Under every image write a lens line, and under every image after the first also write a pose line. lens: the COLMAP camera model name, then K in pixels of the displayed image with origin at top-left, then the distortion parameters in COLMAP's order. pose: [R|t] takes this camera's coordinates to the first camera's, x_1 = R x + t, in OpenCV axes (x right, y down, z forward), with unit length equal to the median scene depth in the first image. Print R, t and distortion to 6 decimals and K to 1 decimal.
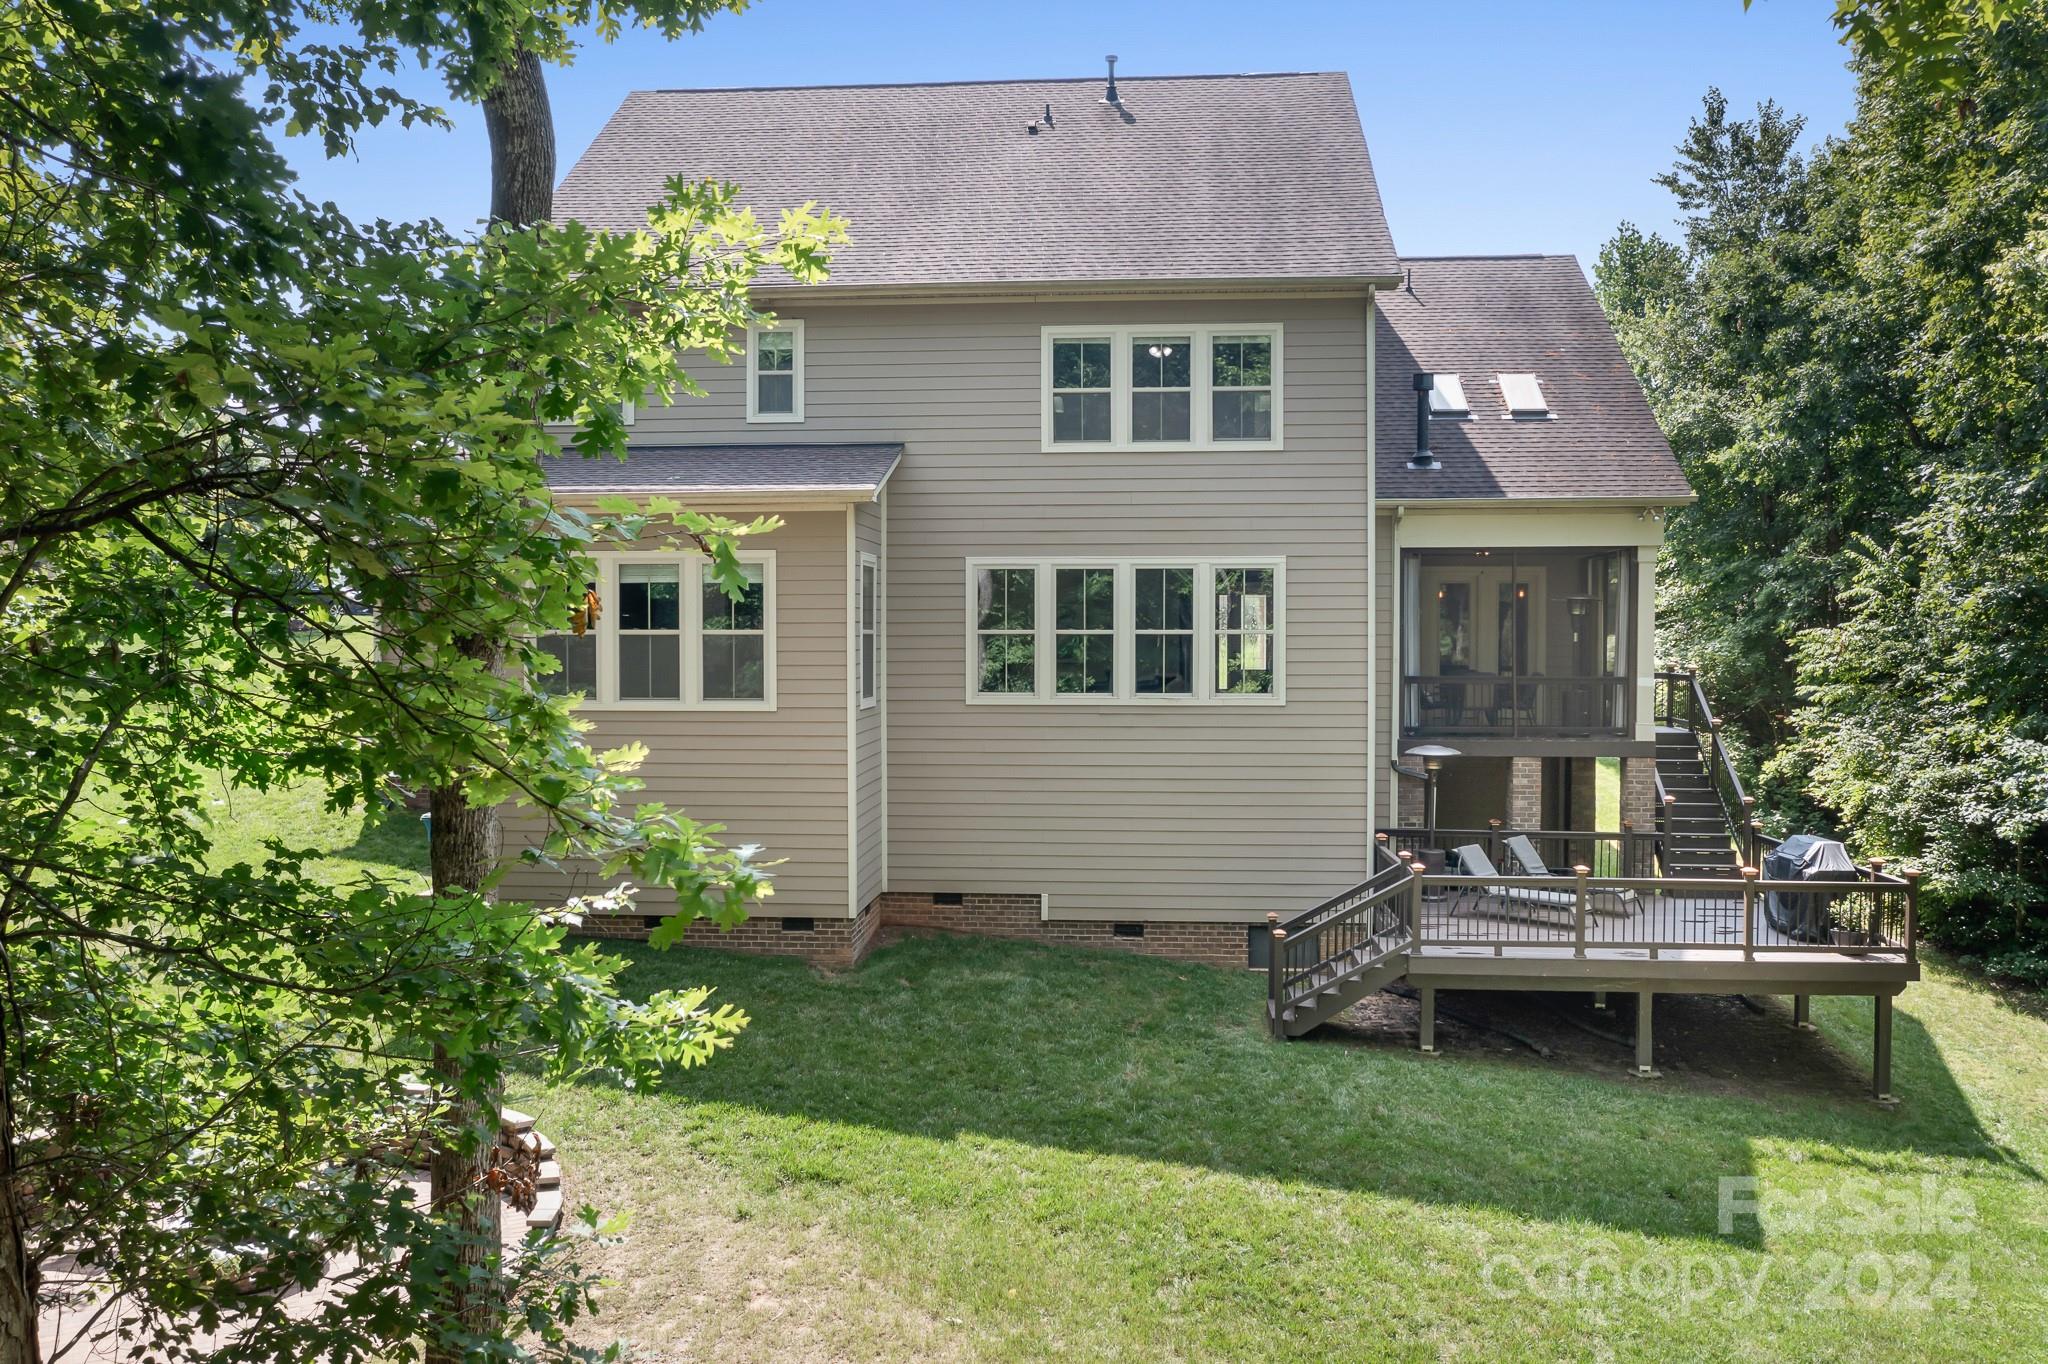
lens RADIAL K [[1626.0, 0, 1024.0], [0, 1626.0, 682.0], [0, 0, 1]] dist [-0.019063, 0.006107]
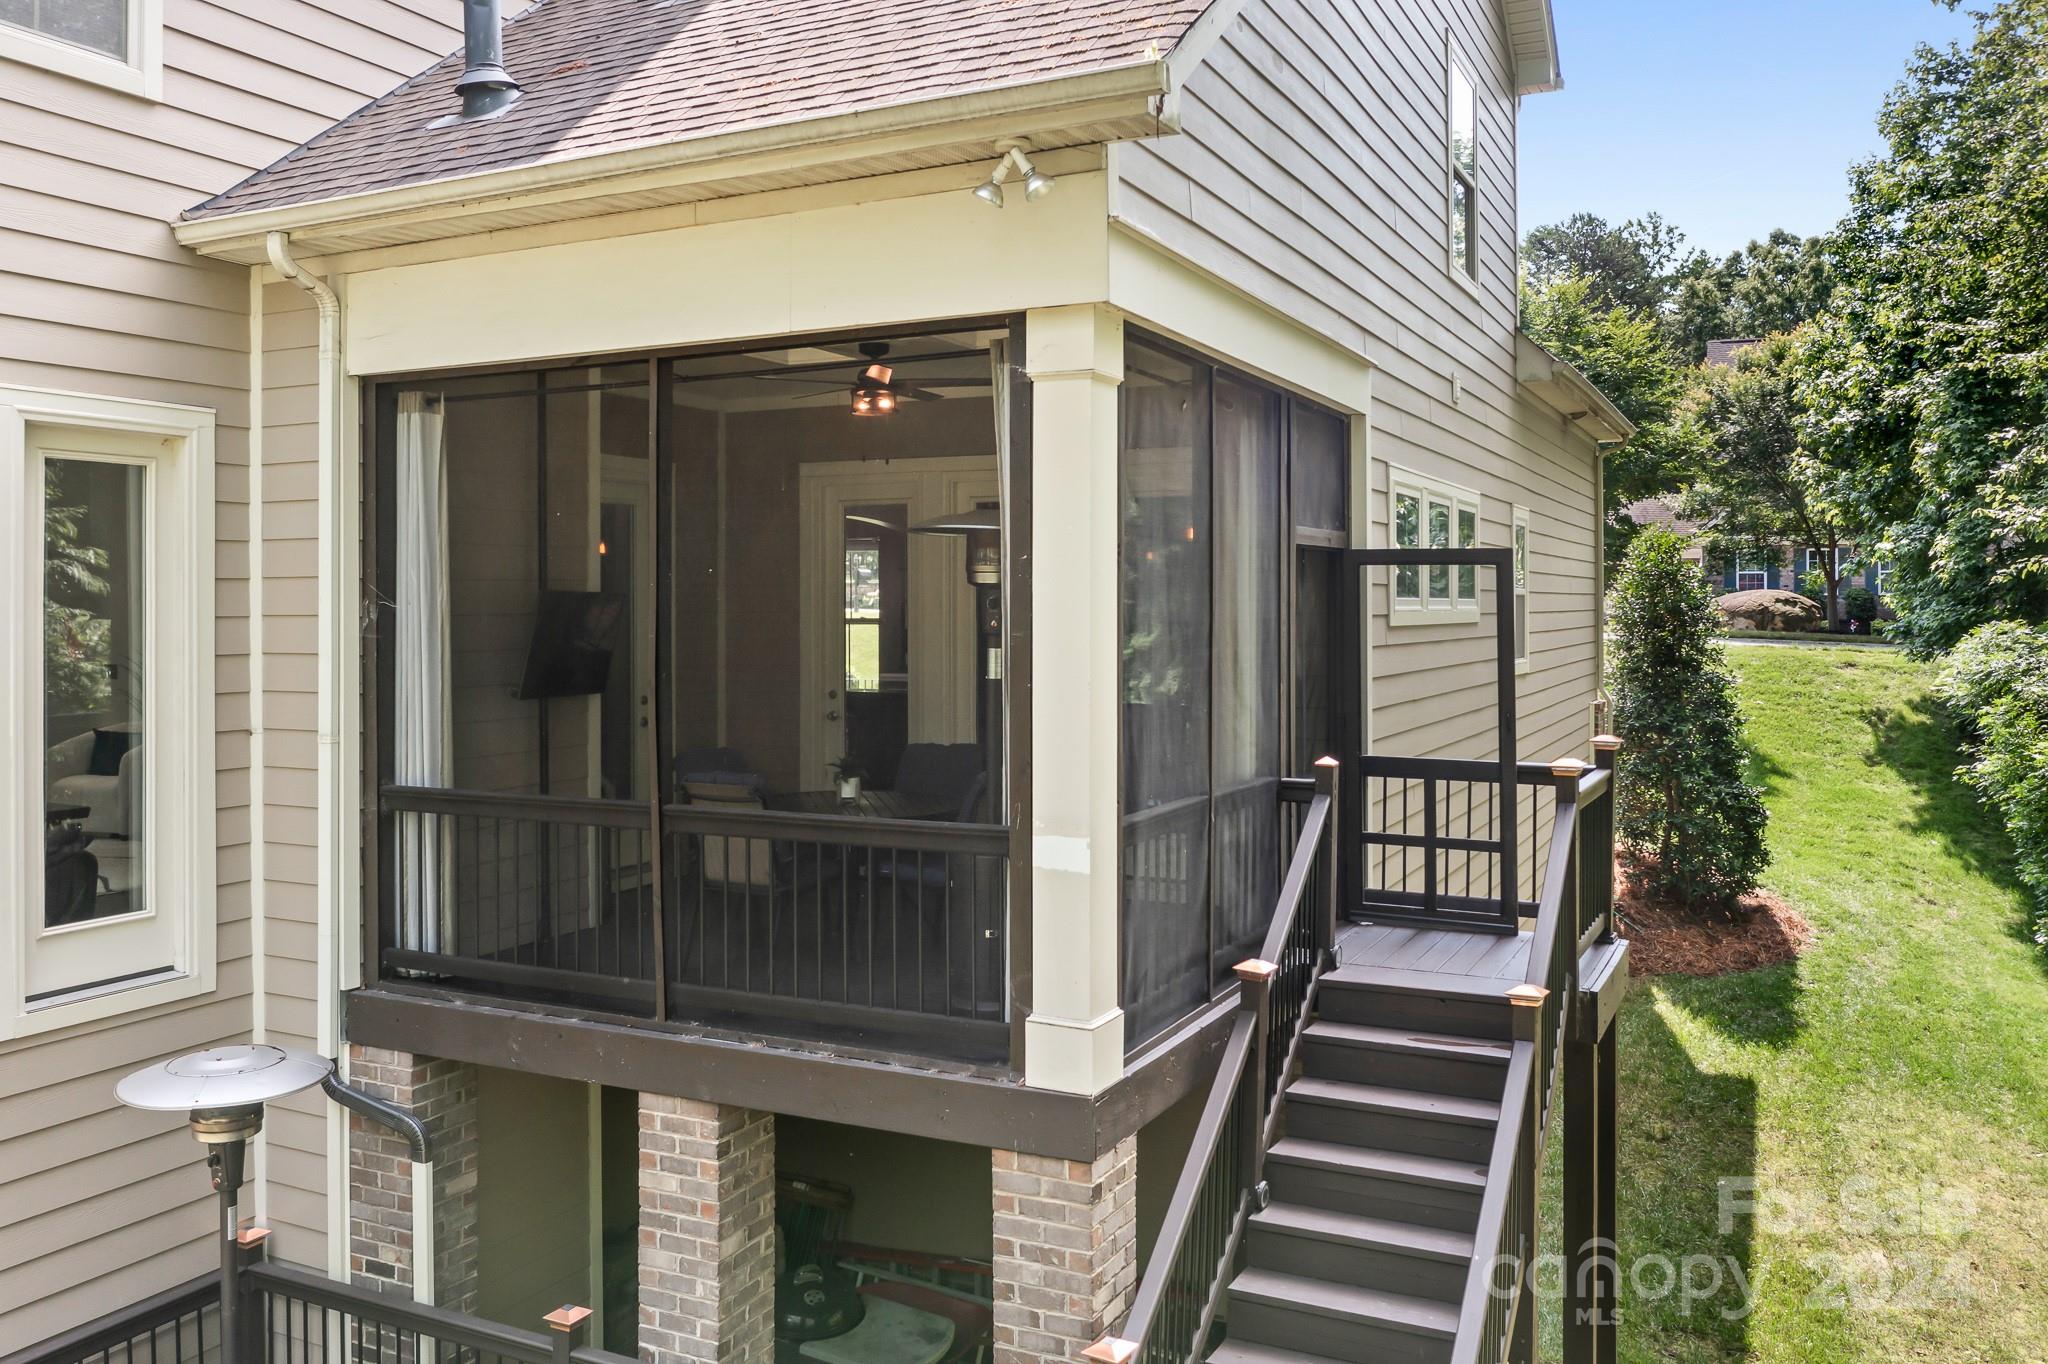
lens RADIAL K [[1628.1, 0, 1023.2], [0, 1628.1, 615.6], [0, 0, 1]] dist [-0.022314, 0.004542]
pose [[0.928634, -0.000501, -0.370997, 0.496123], [-0.009012, 0.999674, -0.023906, -0.032384], [0.370888, 0.025543, 0.928326, 0.805353]]
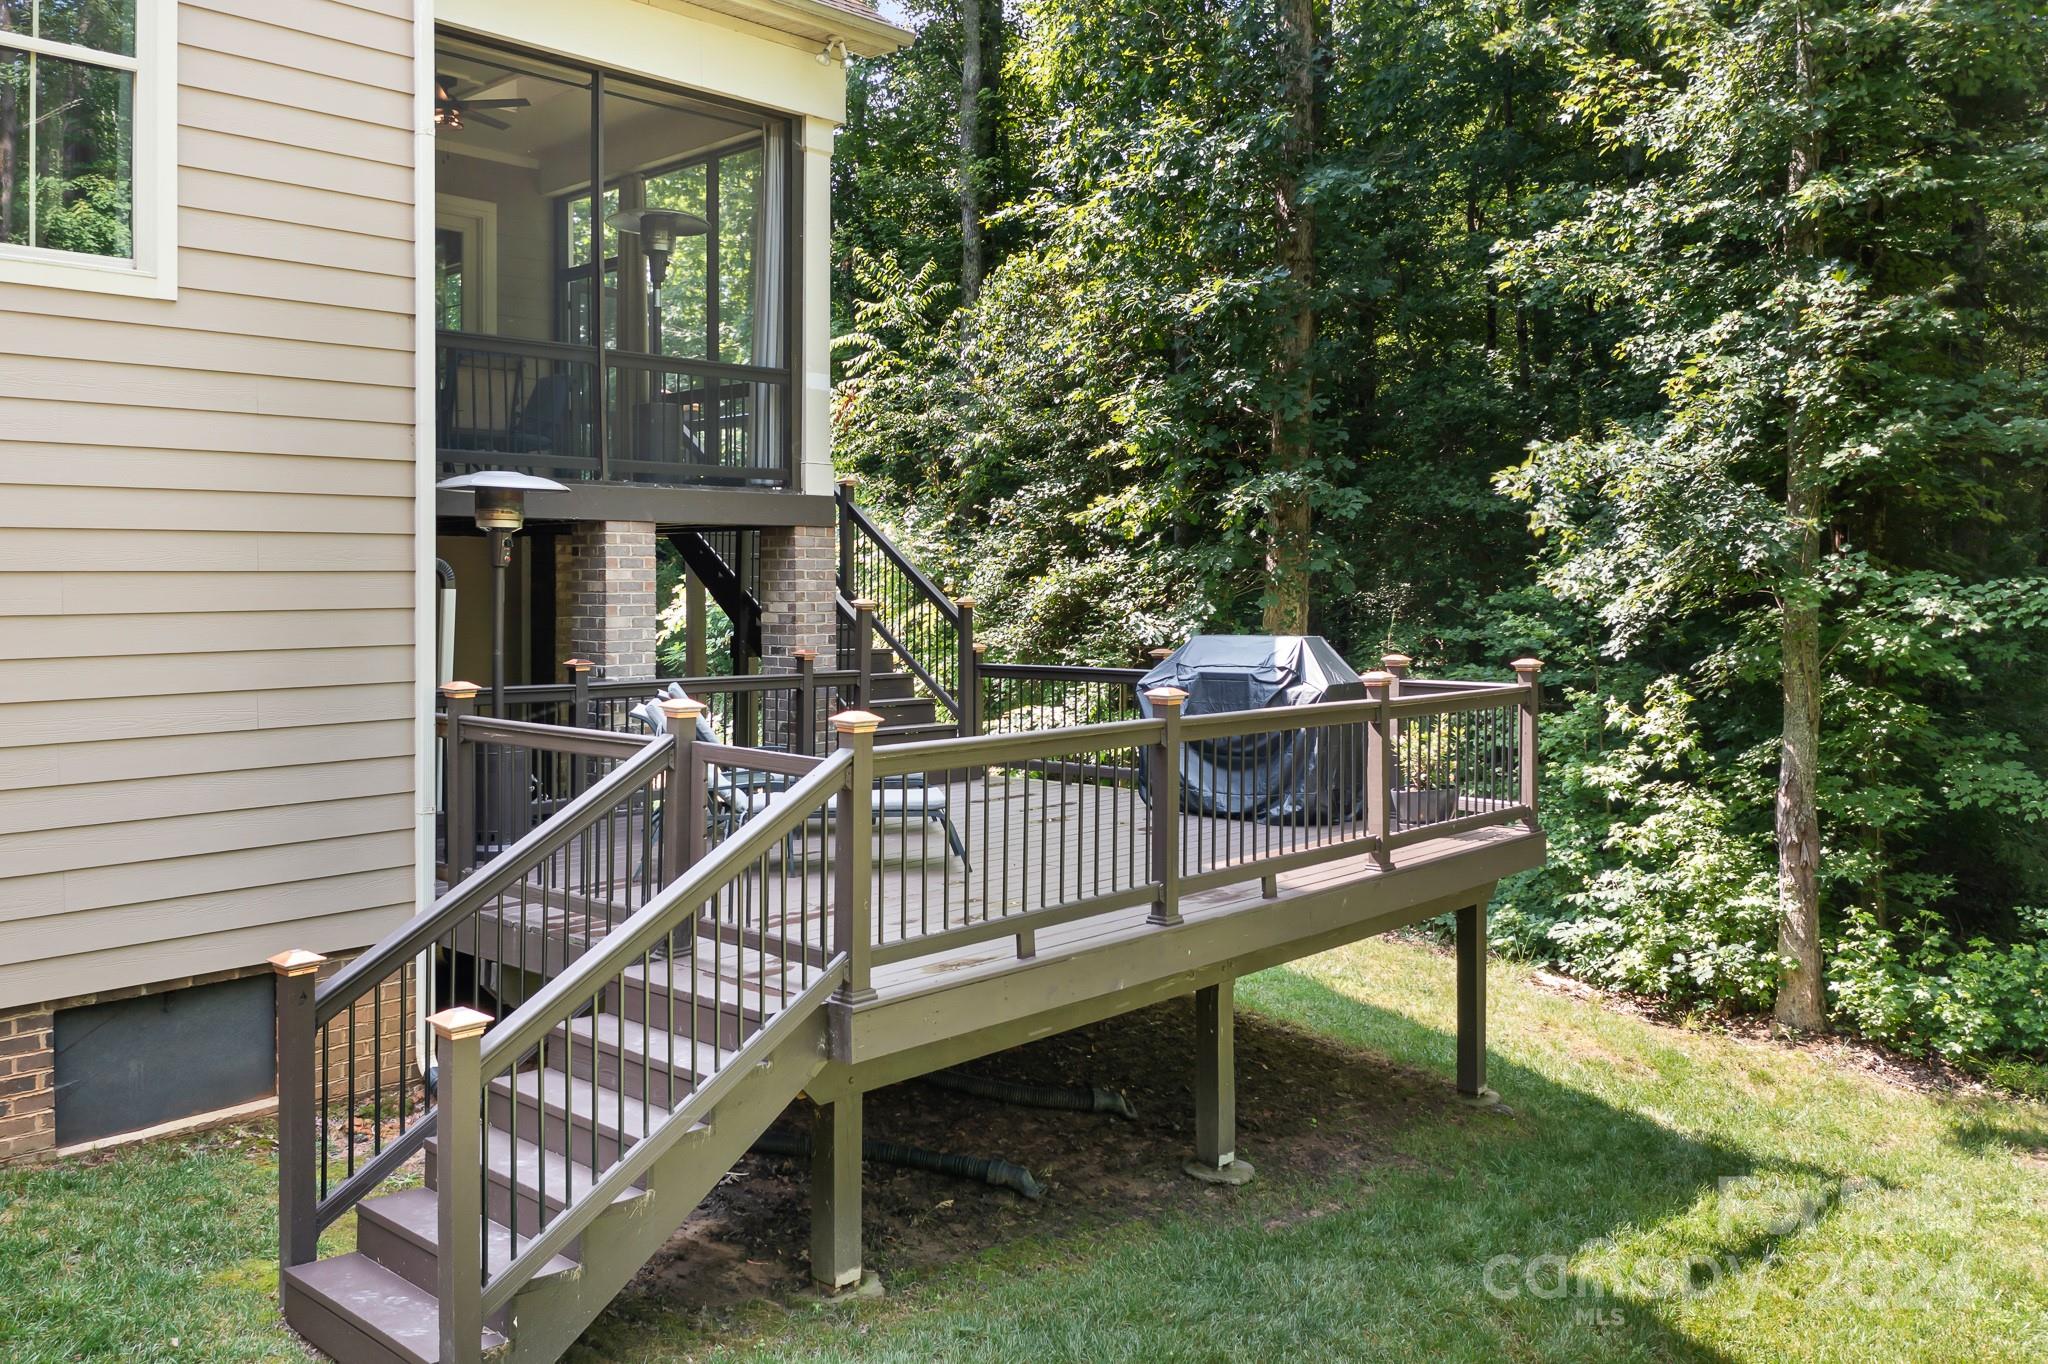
lens RADIAL K [[1655.2, 0, 1020.1], [0, 1655.2, 592.3], [0, 0, 1]] dist [-0.006124, -0.000049]
pose [[0.615187, -0.007005, 0.788350, 0.006041], [0.026284, 0.999587, -0.011628, 0.078976], [-0.787943, 0.027874, 0.615117, 0.658368]]
